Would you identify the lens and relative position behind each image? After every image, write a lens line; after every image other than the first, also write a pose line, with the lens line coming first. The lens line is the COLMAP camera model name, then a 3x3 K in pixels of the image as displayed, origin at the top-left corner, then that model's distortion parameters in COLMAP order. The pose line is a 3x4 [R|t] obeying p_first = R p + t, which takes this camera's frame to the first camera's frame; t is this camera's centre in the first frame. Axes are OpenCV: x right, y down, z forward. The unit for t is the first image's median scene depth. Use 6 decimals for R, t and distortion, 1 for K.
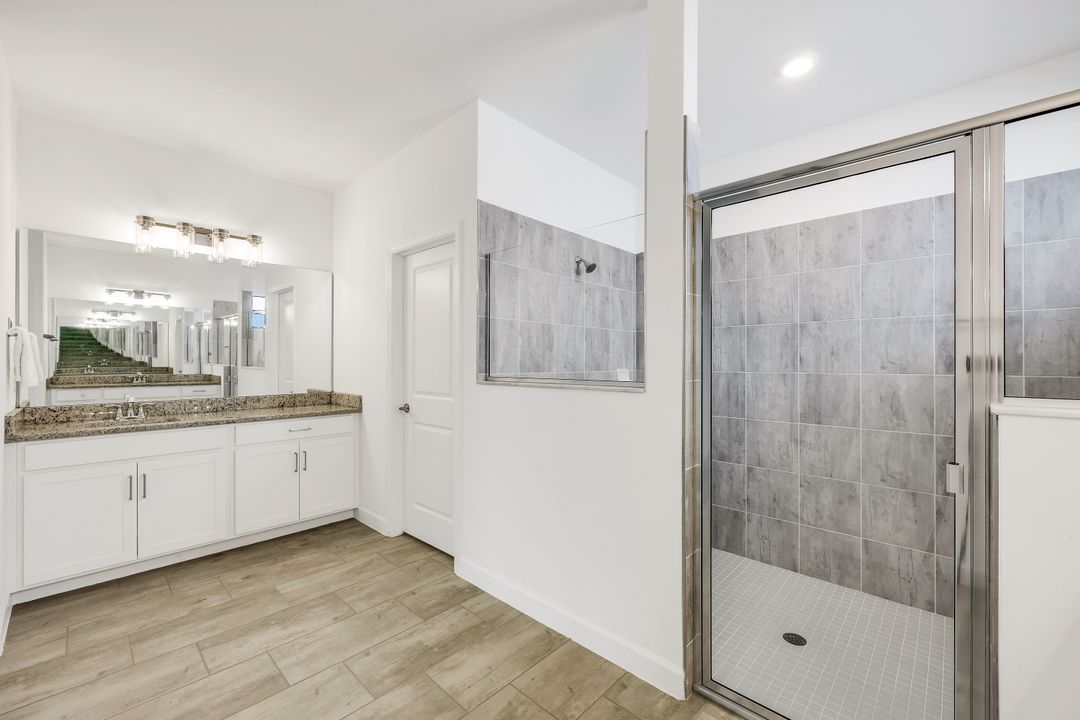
lens RADIAL K [[439.3, 0, 540.0], [0, 439.3, 360.0], [0, 0, 1]] dist [0.000714, -0.000100]
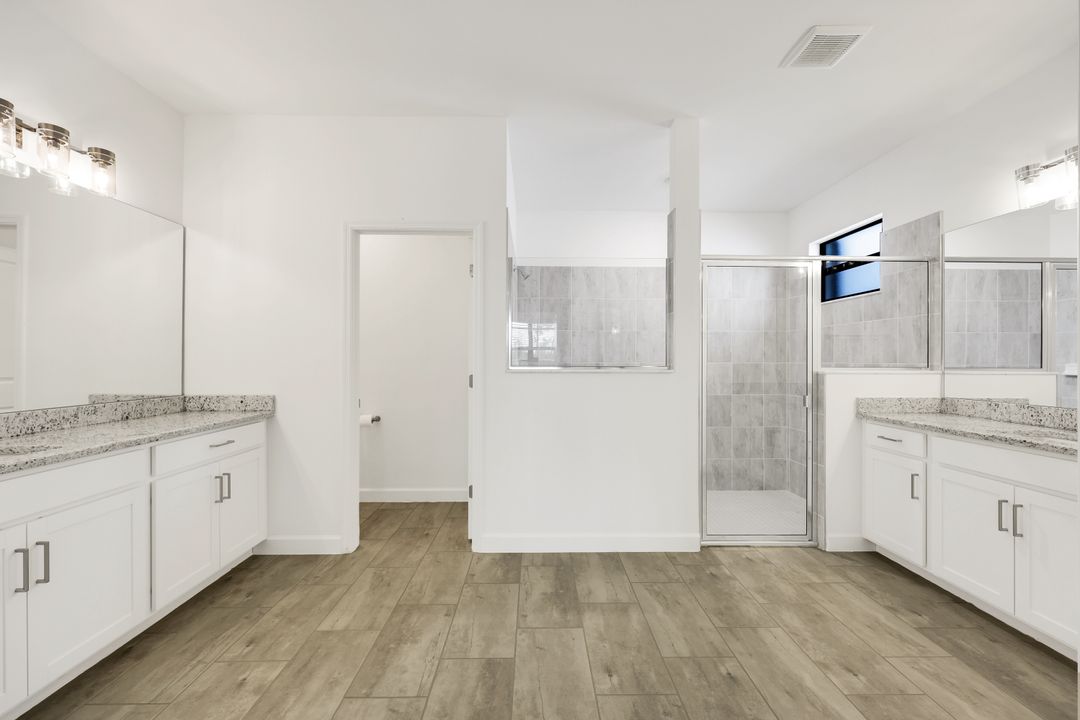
lens RADIAL K [[439.3, 0, 540.0], [0, 439.3, 360.0], [0, 0, 1]] dist [0.000714, -0.000100]
pose [[0.712145, 0.002448, 0.702028, -0.840726], [-0.006414, 0.999975, 0.003020, 0.016762], [-0.702003, -0.006653, 0.712143, 0.140234]]
